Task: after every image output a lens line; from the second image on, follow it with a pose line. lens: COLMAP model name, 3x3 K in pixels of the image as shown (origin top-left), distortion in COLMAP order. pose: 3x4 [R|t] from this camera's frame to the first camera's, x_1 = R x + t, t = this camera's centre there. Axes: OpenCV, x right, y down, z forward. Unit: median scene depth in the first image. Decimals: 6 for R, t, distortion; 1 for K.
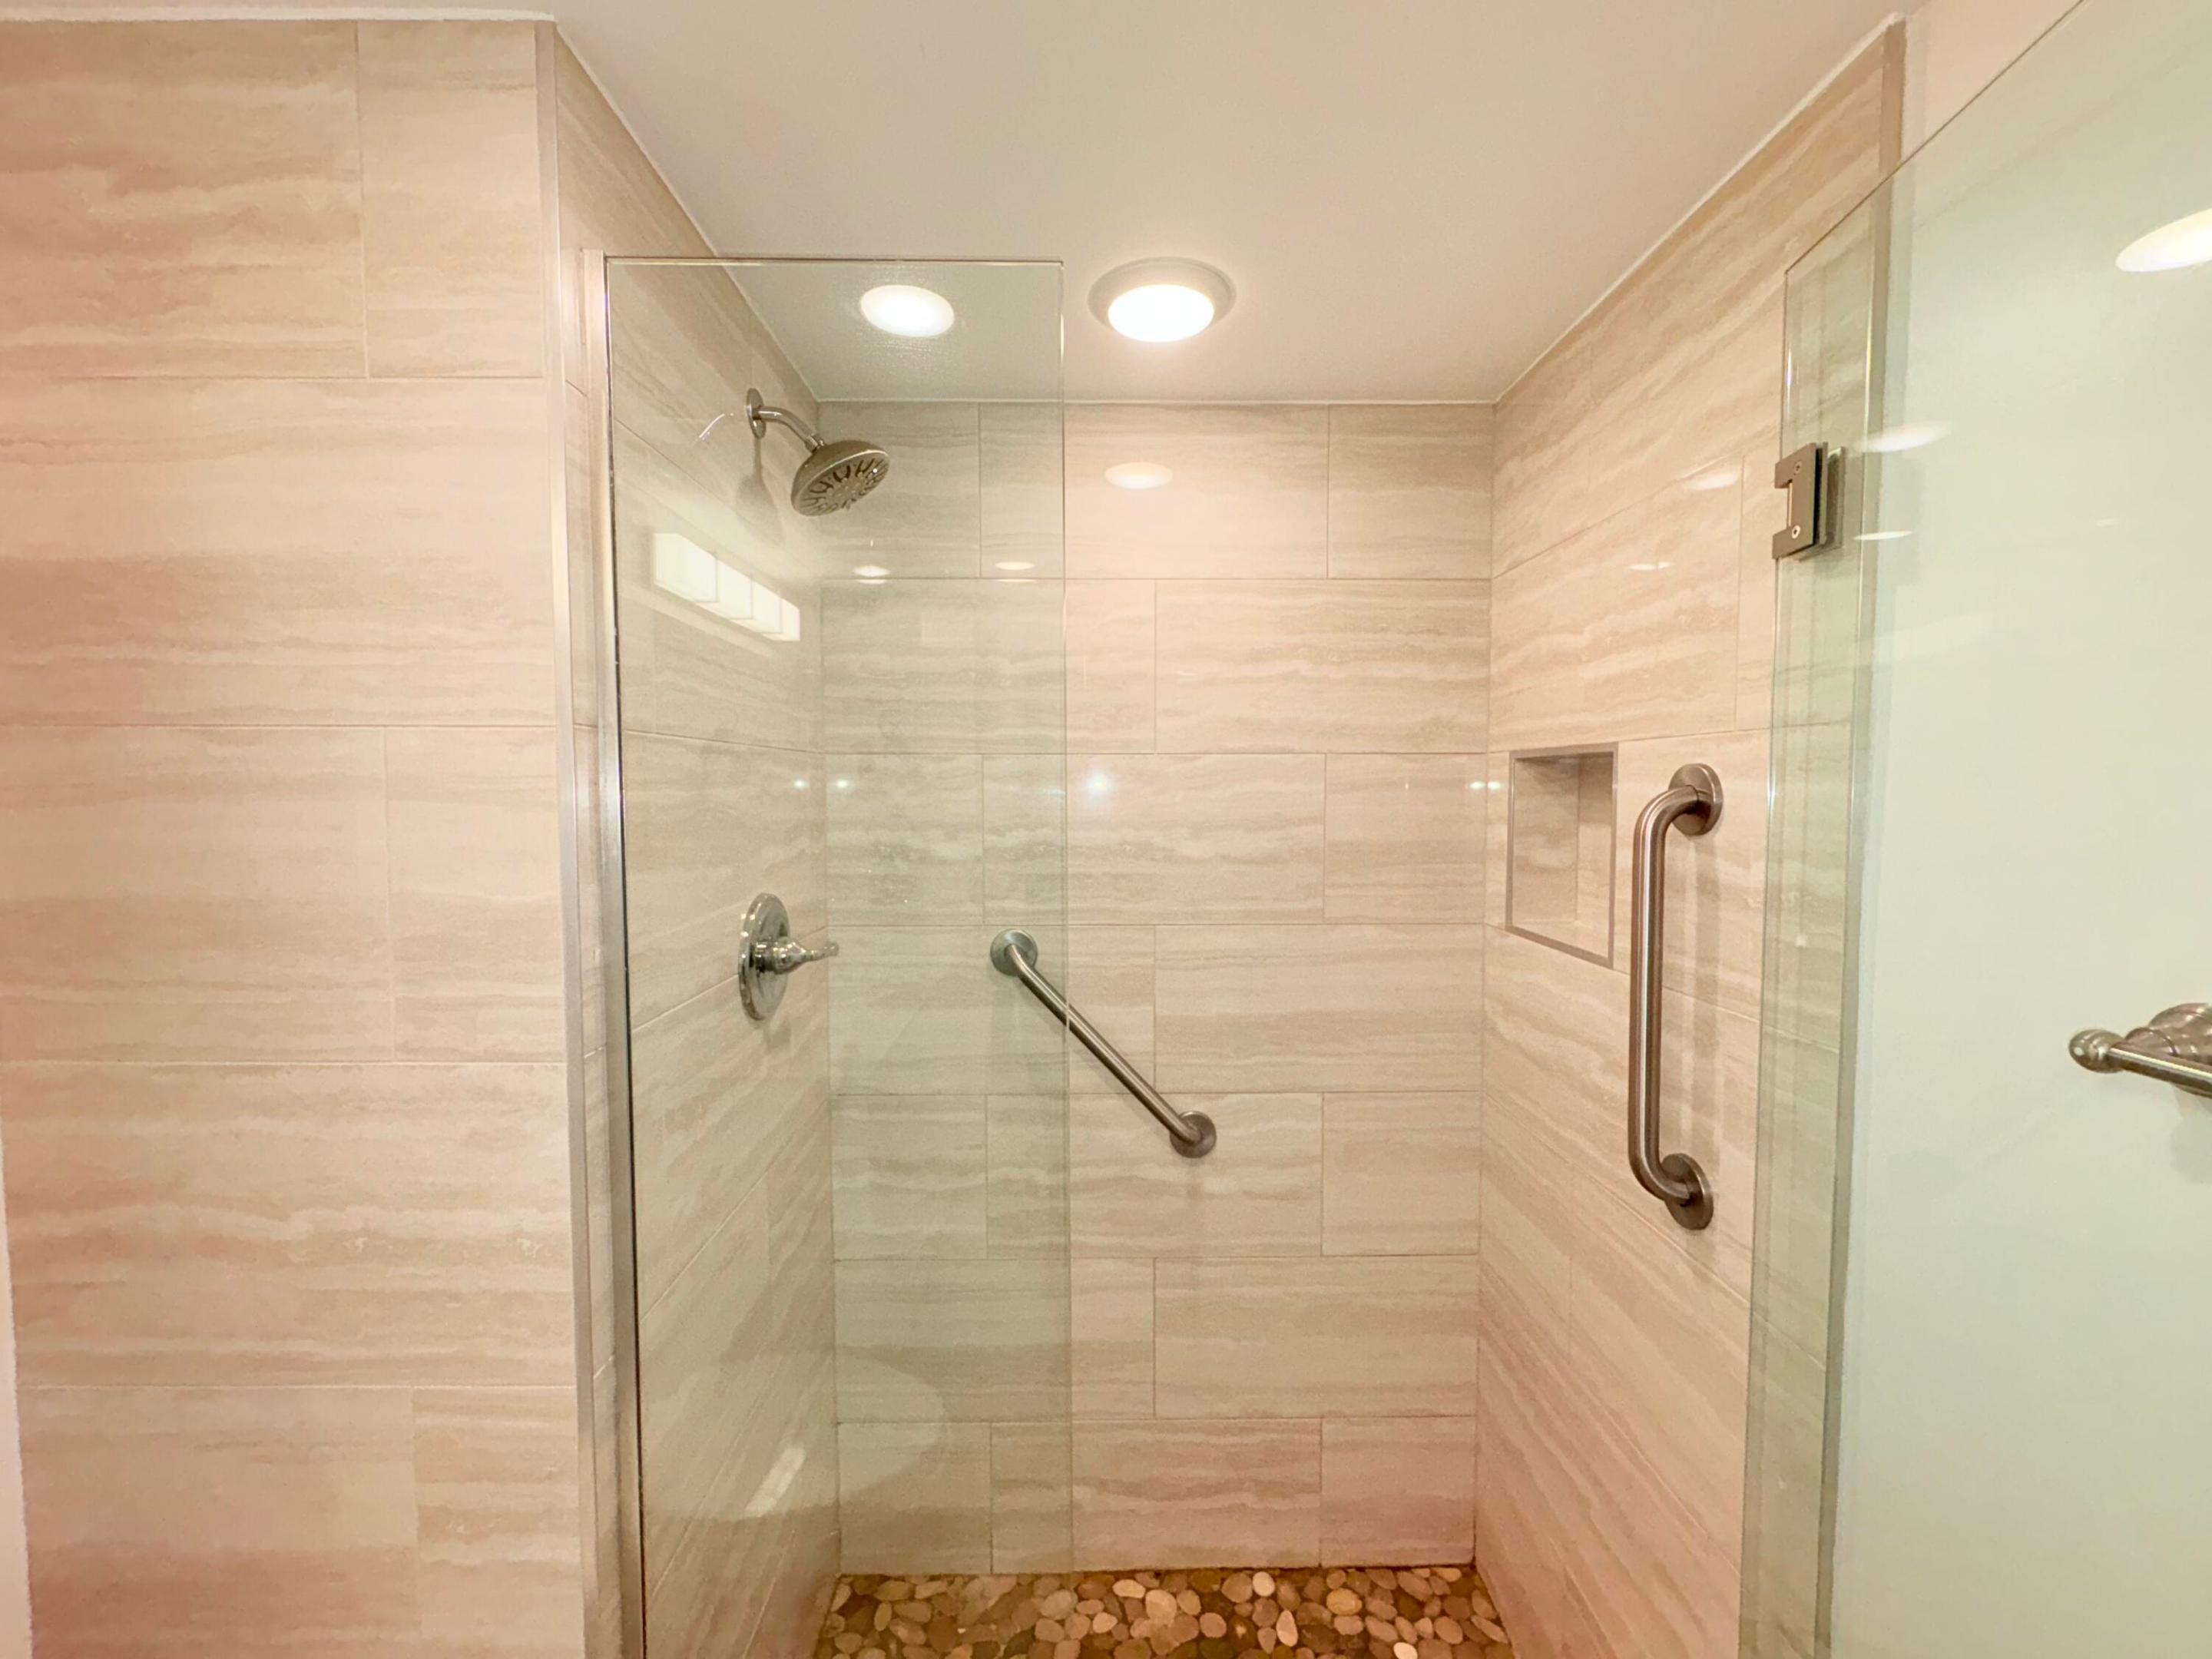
lens RADIAL K [[881.4, 0, 1109.4], [0, 881.4, 835.5], [0, 0, 1]] dist [-0.002687, 0.001117]
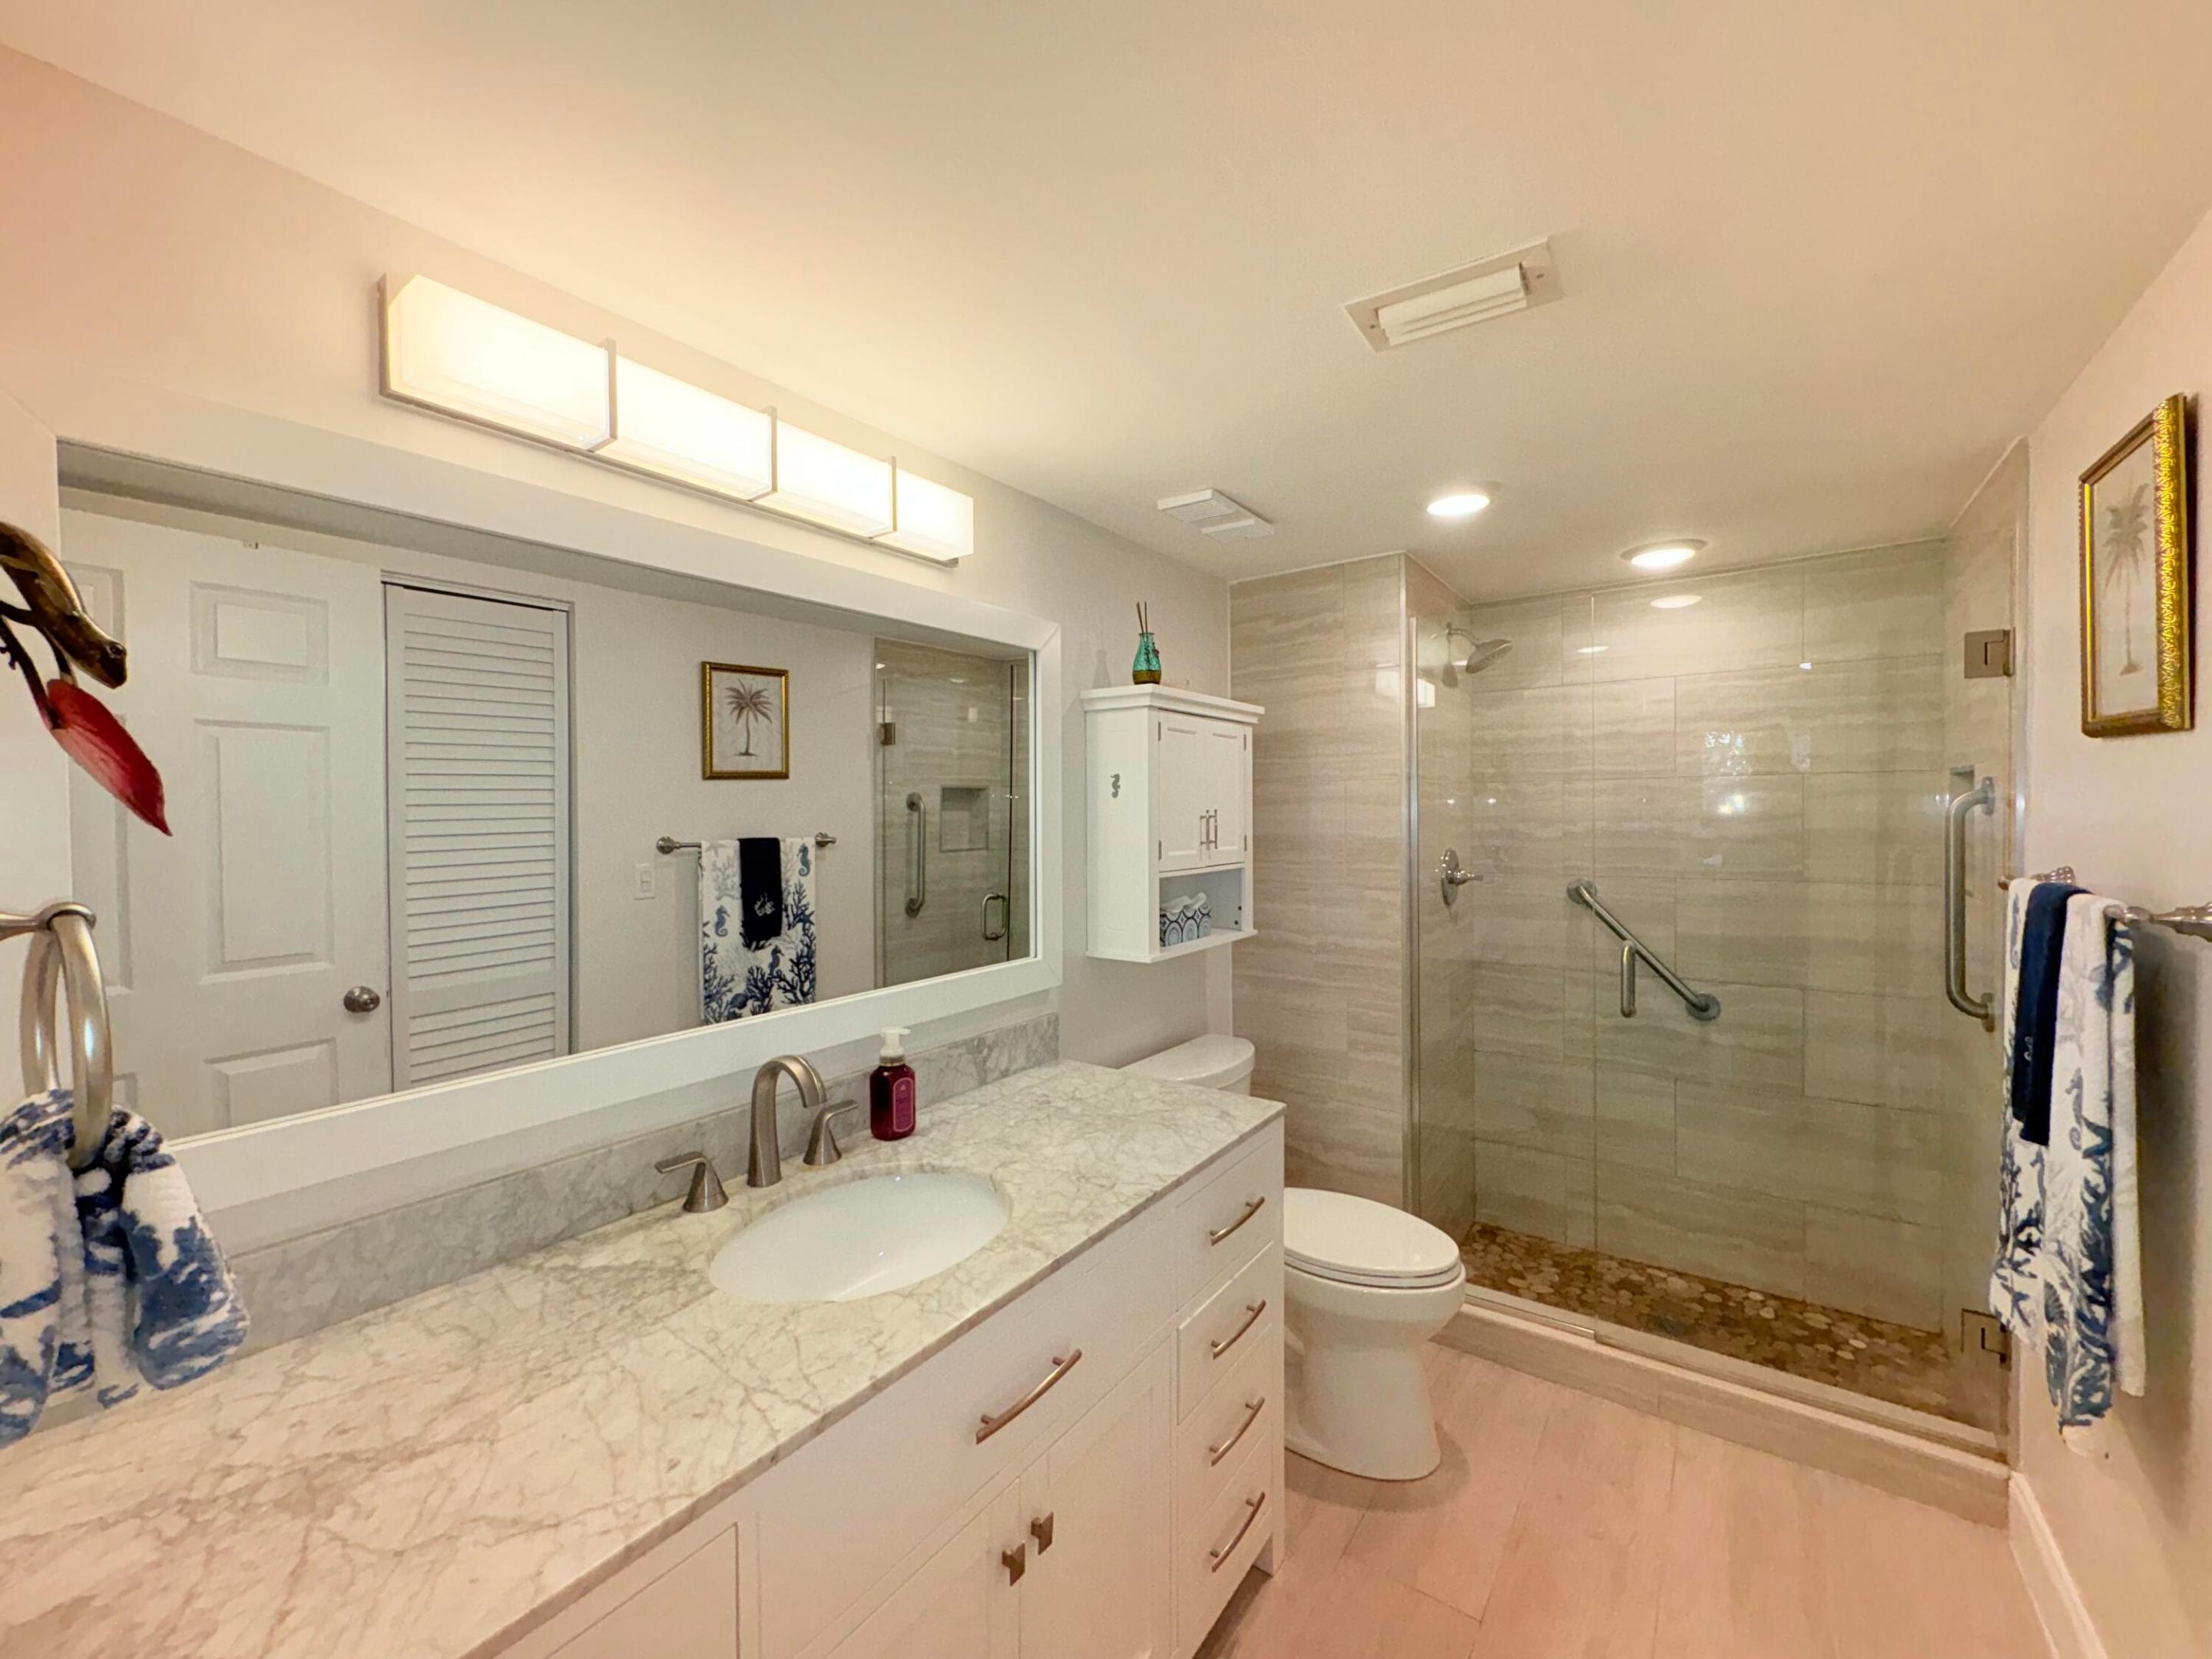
lens RADIAL K [[881.4, 0, 1106.3], [0, 881.4, 824.5], [0, 0, 1]] dist [-0.002687, 0.001117]
pose [[0.801307, 0.000781, -0.598253, 0.190479], [-0.022046, 0.999358, -0.028225, 0.072006], [0.597847, 0.035806, 0.800810, -1.035298]]
